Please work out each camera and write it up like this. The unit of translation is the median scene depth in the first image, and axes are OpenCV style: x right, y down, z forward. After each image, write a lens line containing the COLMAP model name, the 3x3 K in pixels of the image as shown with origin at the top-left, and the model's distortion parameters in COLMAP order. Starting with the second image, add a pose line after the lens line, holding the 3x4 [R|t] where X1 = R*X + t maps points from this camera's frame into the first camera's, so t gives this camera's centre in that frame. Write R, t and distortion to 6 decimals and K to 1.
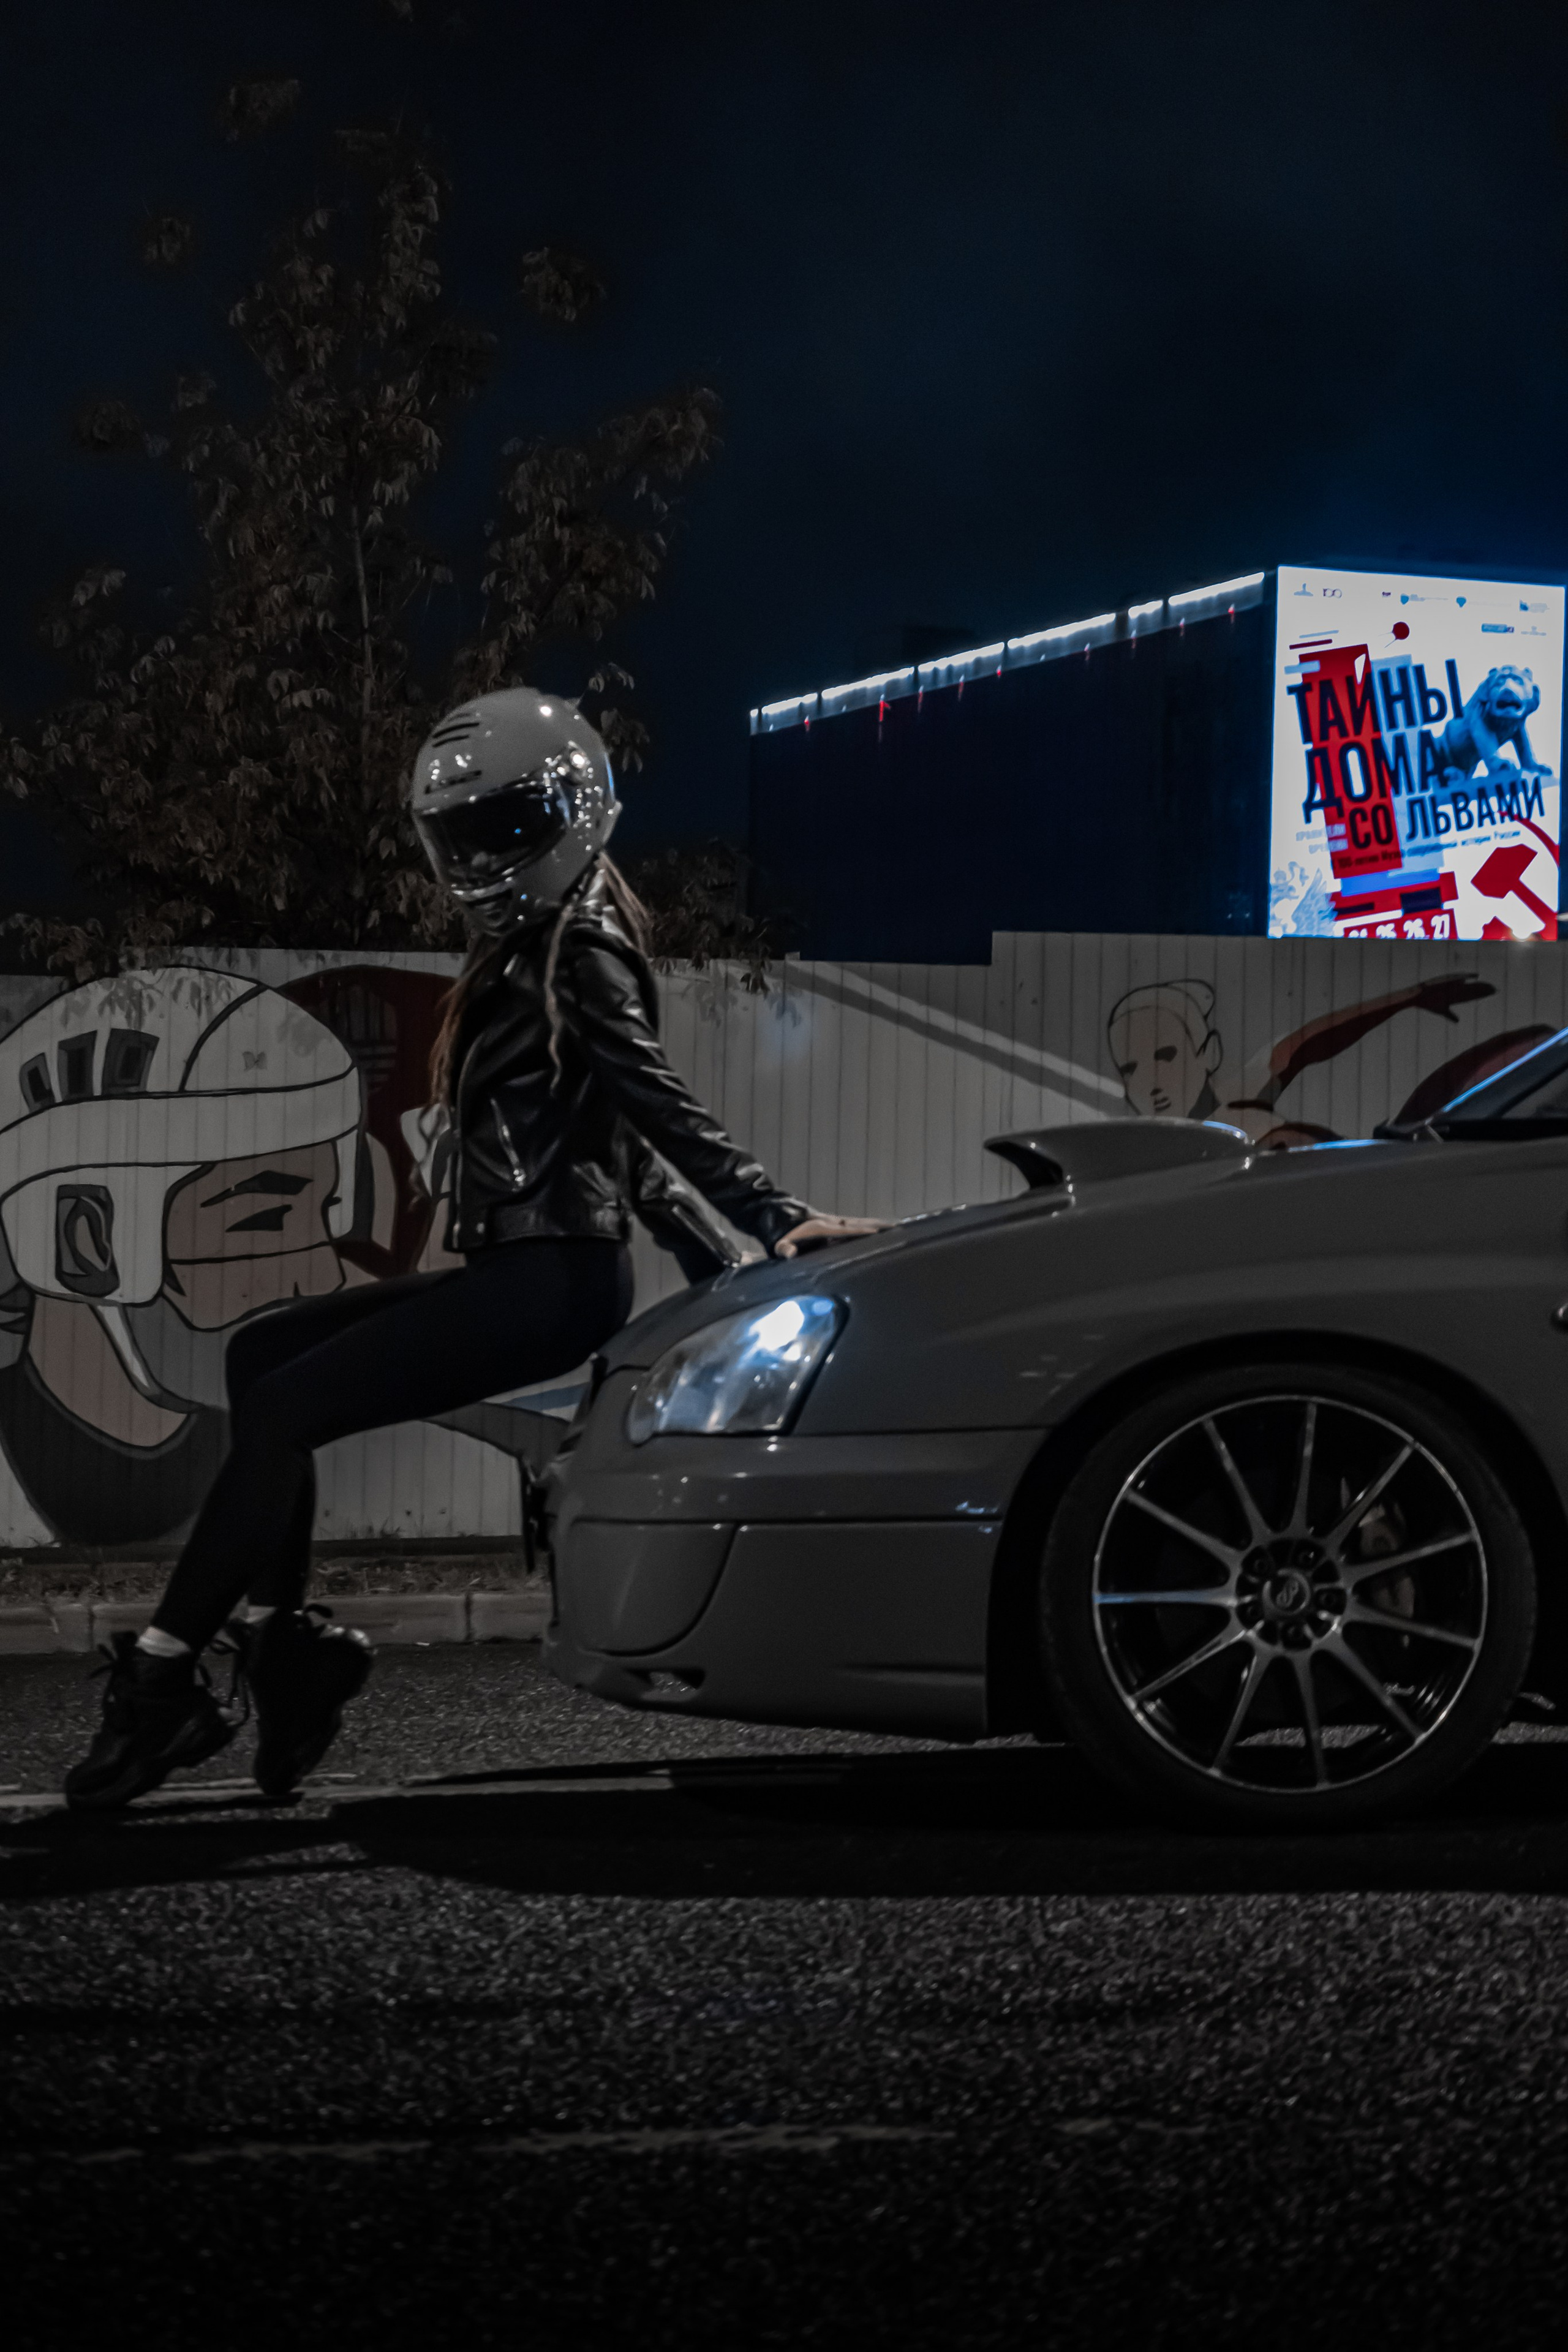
lens RADIAL K [[5874.5, 0, 784.0], [0, 5874.5, 1176.0], [0, 0, 1]] dist [0.104570, 0.097271]
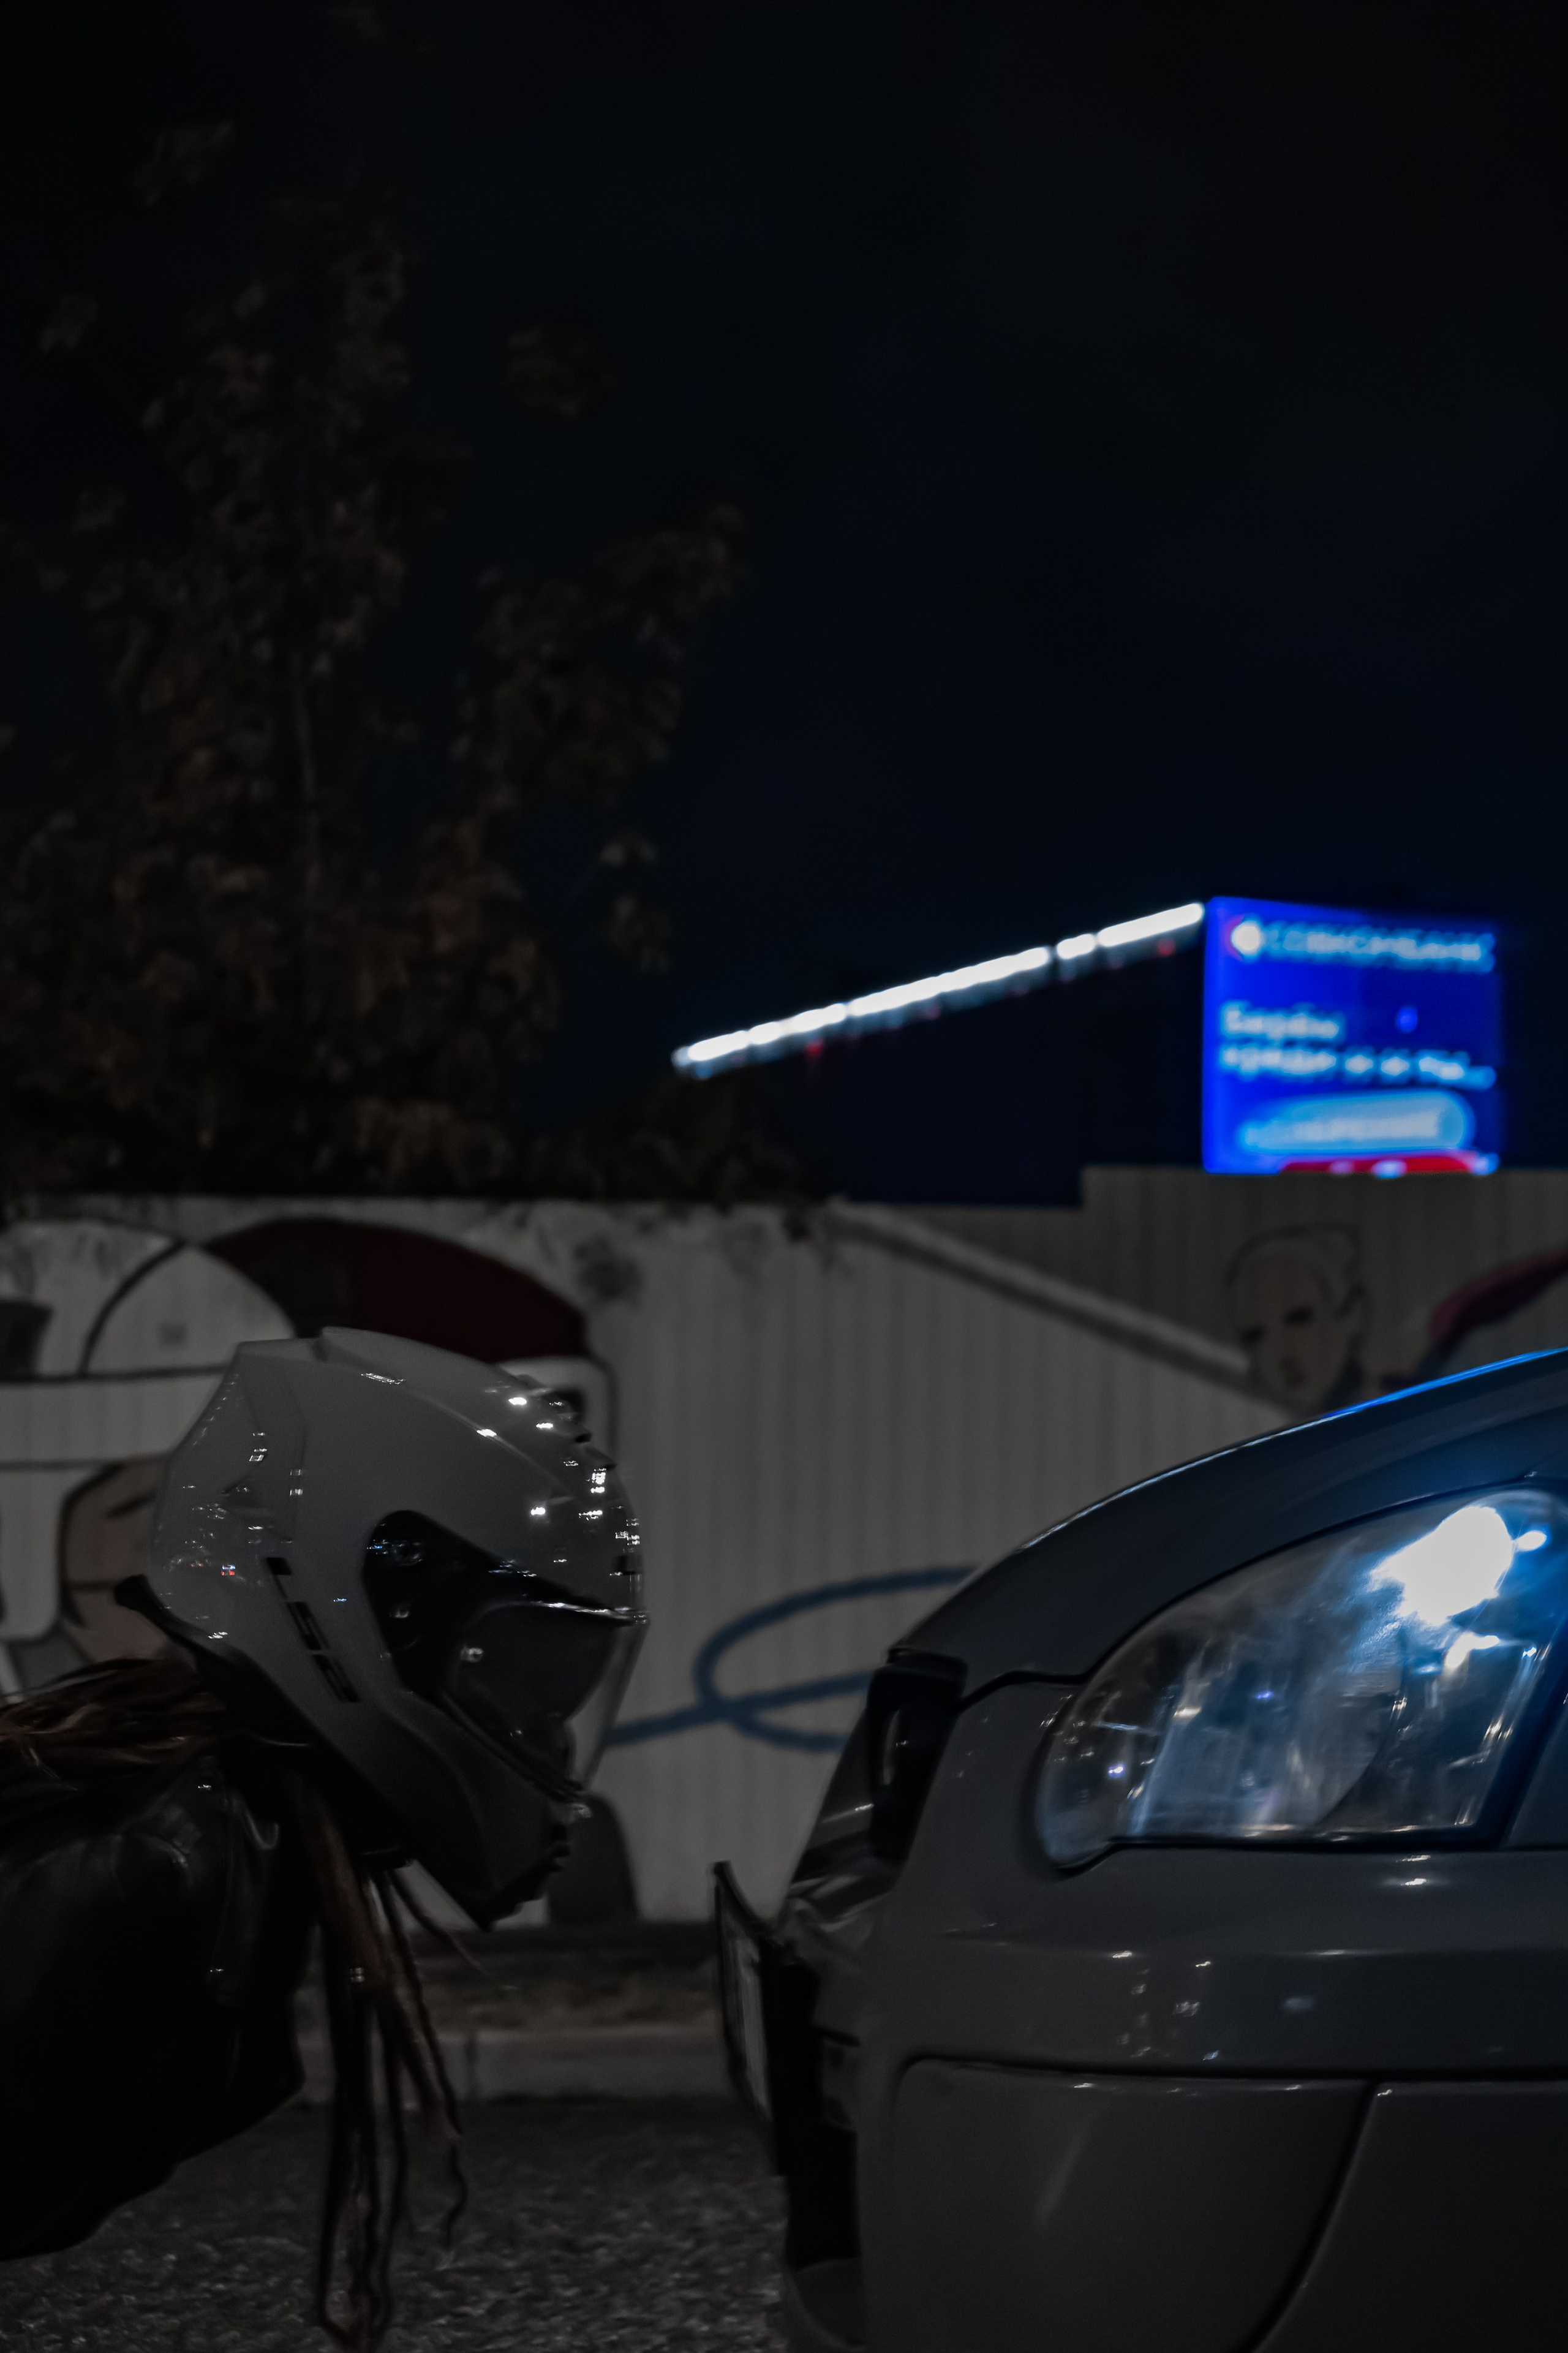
lens RADIAL K [[5712.6, 0, 830.8], [0, 5712.6, 1135.6], [0, 0, 1]] dist [0.555243, -11.489249]
pose [[0.999712, -0.007287, 0.022863, -0.017792], [0.008827, 0.997646, -0.068002, 0.007644], [-0.022313, 0.068184, 0.997423, 0.210442]]
